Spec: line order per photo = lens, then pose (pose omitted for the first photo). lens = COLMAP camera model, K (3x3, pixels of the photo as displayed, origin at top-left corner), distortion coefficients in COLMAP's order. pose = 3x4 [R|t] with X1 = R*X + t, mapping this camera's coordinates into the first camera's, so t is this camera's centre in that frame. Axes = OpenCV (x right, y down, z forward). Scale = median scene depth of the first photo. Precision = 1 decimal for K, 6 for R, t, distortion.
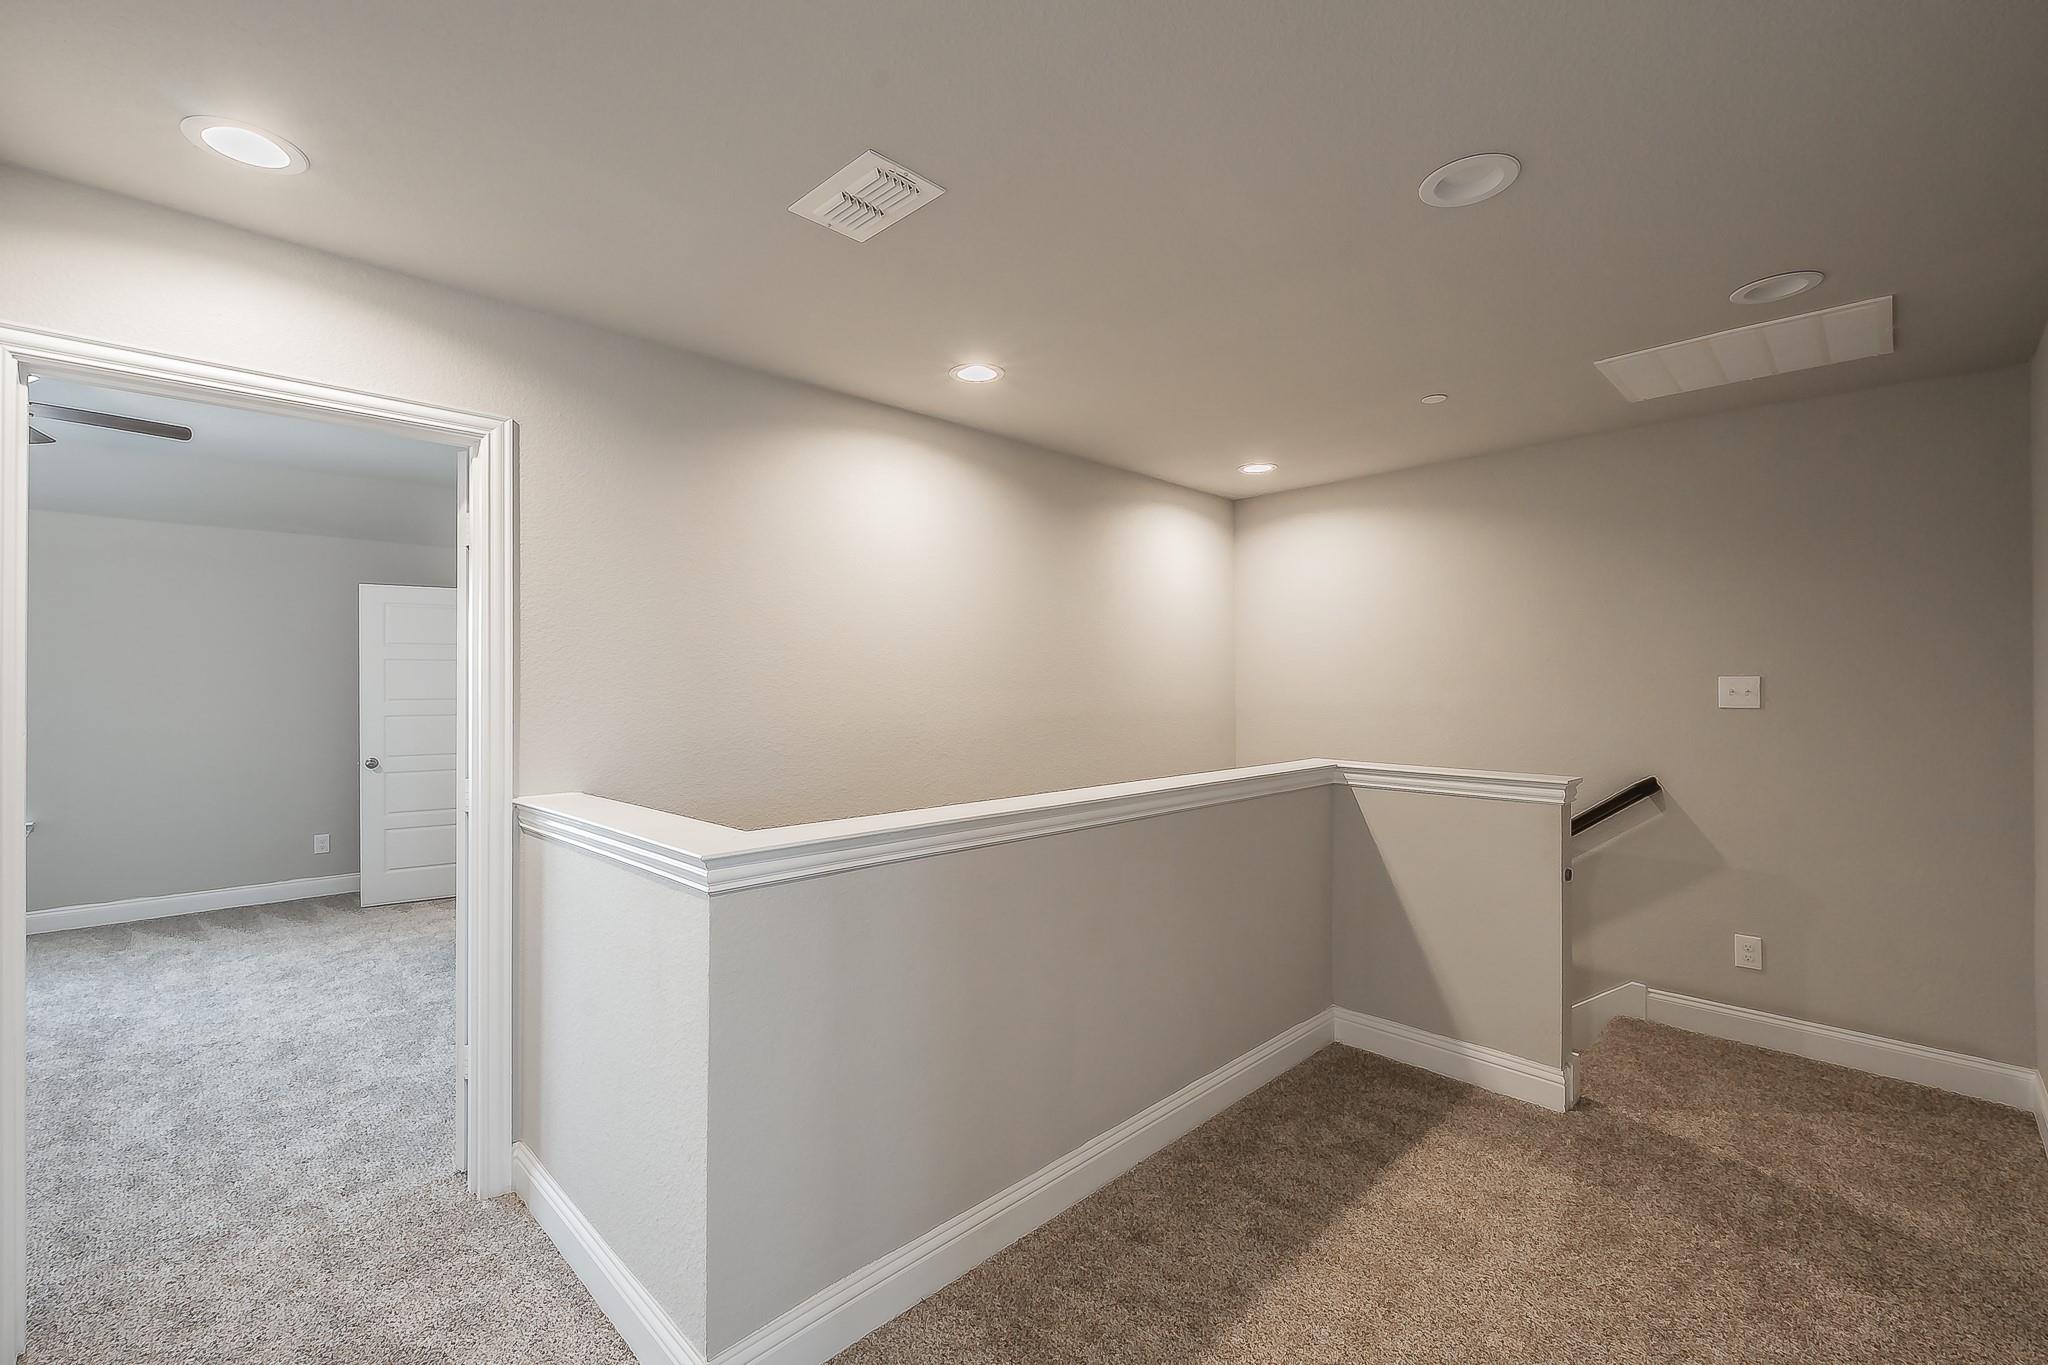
lens RADIAL K [[894.2, 0, 1026.1], [0, 894.2, 675.3], [0, 0, 1]] dist [0.000174, 0.000145]
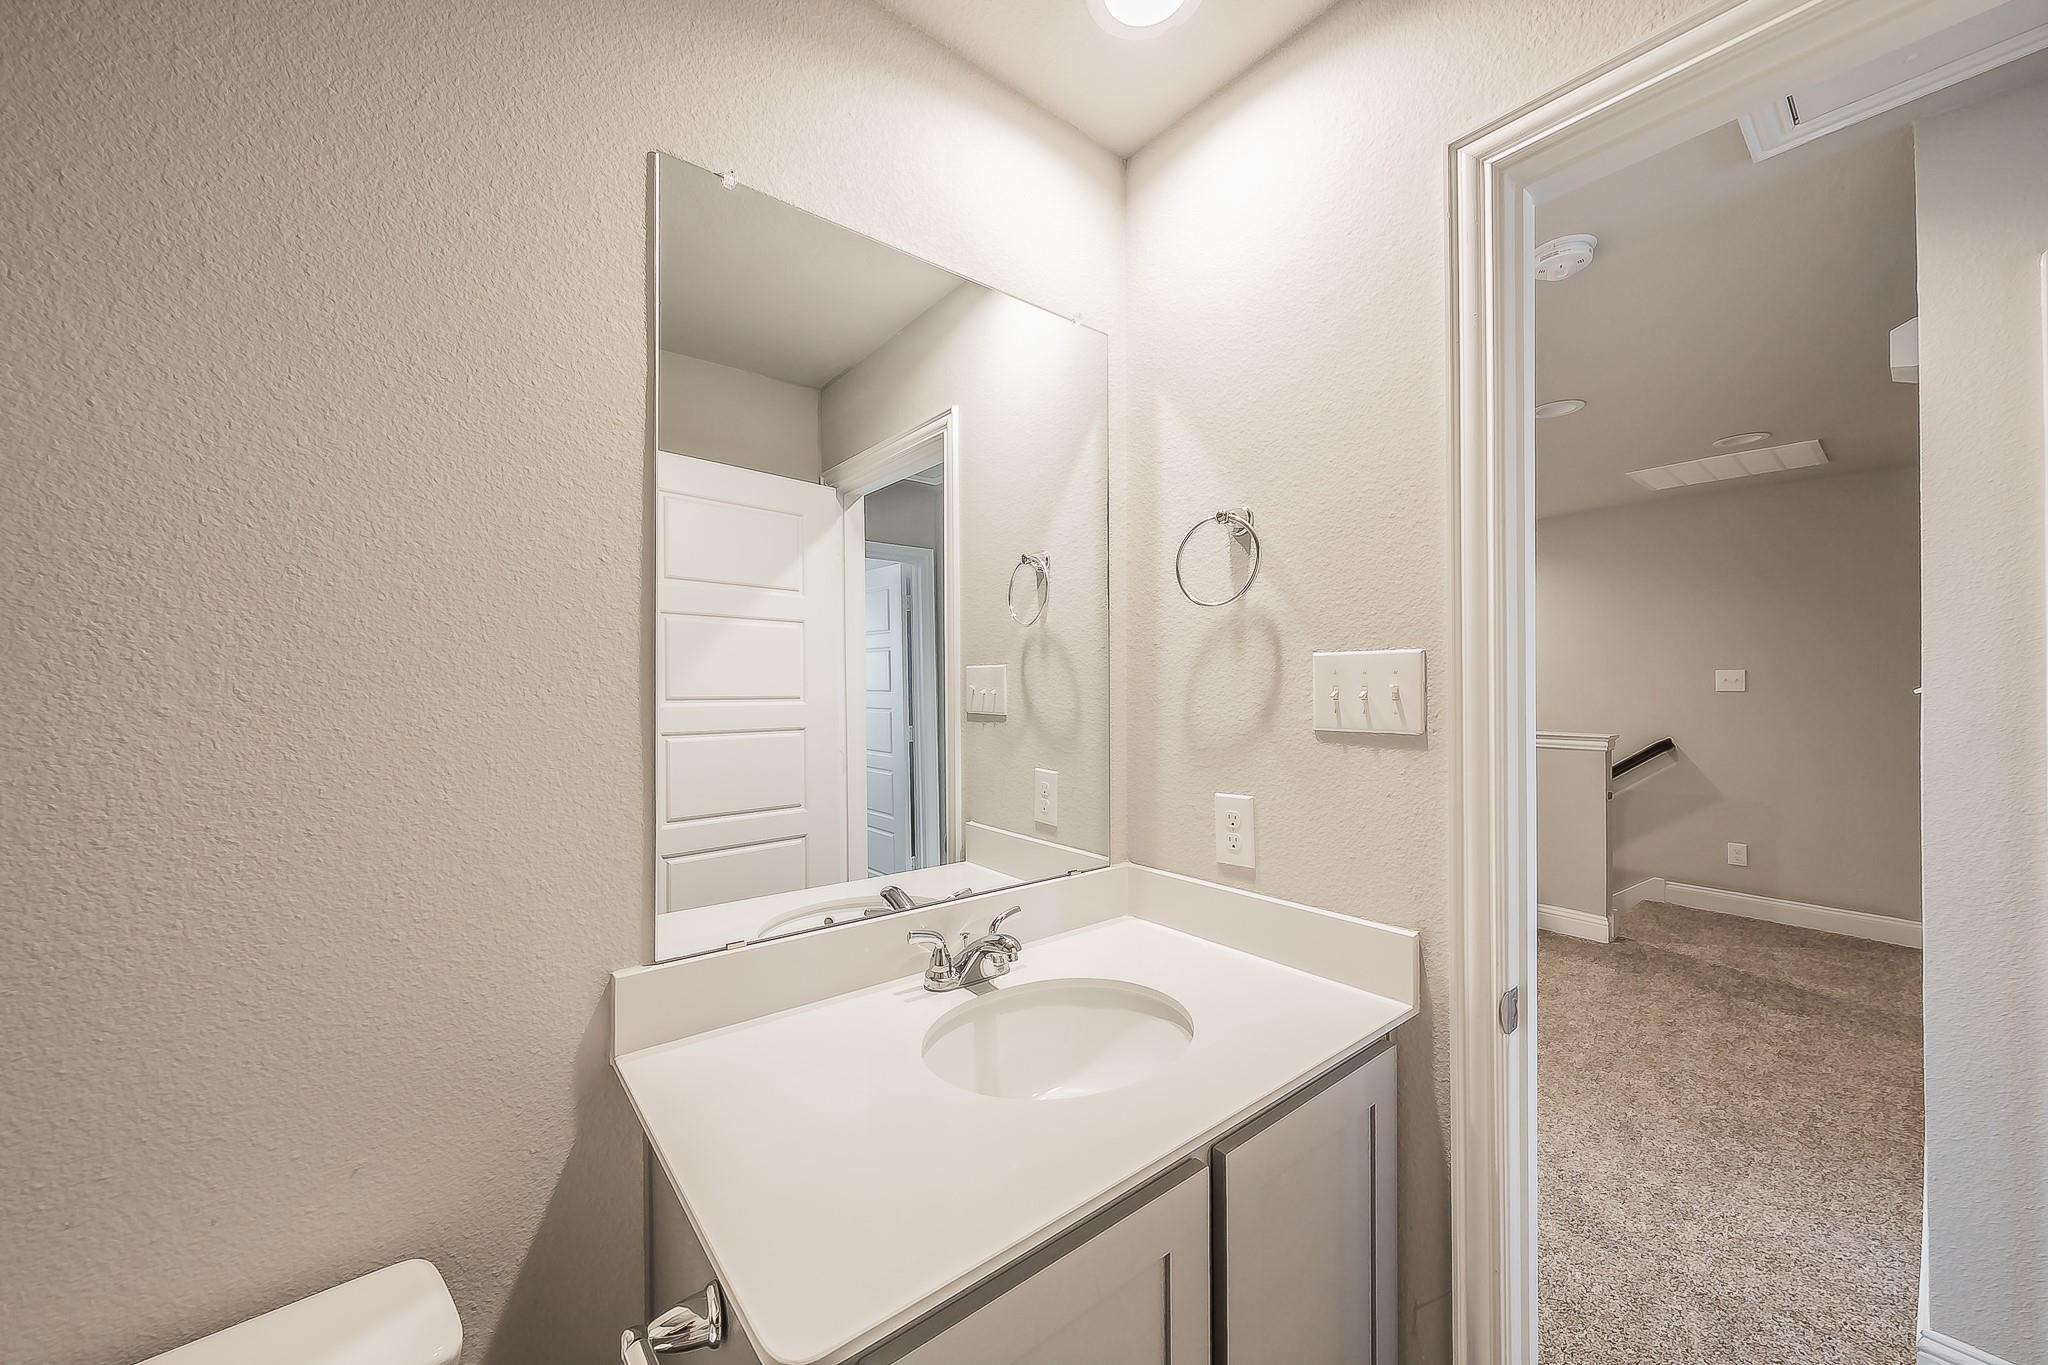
lens RADIAL K [[761.2, 0, 1030.8], [0, 761.2, 676.2], [0, 0, 1]] dist [-0.001010, 0.000248]
pose [[0.995362, -0.006257, -0.095996, -0.294485], [0.006548, 0.999975, 0.002719, 0.000618], [0.095976, -0.003335, 0.995378, -0.455512]]
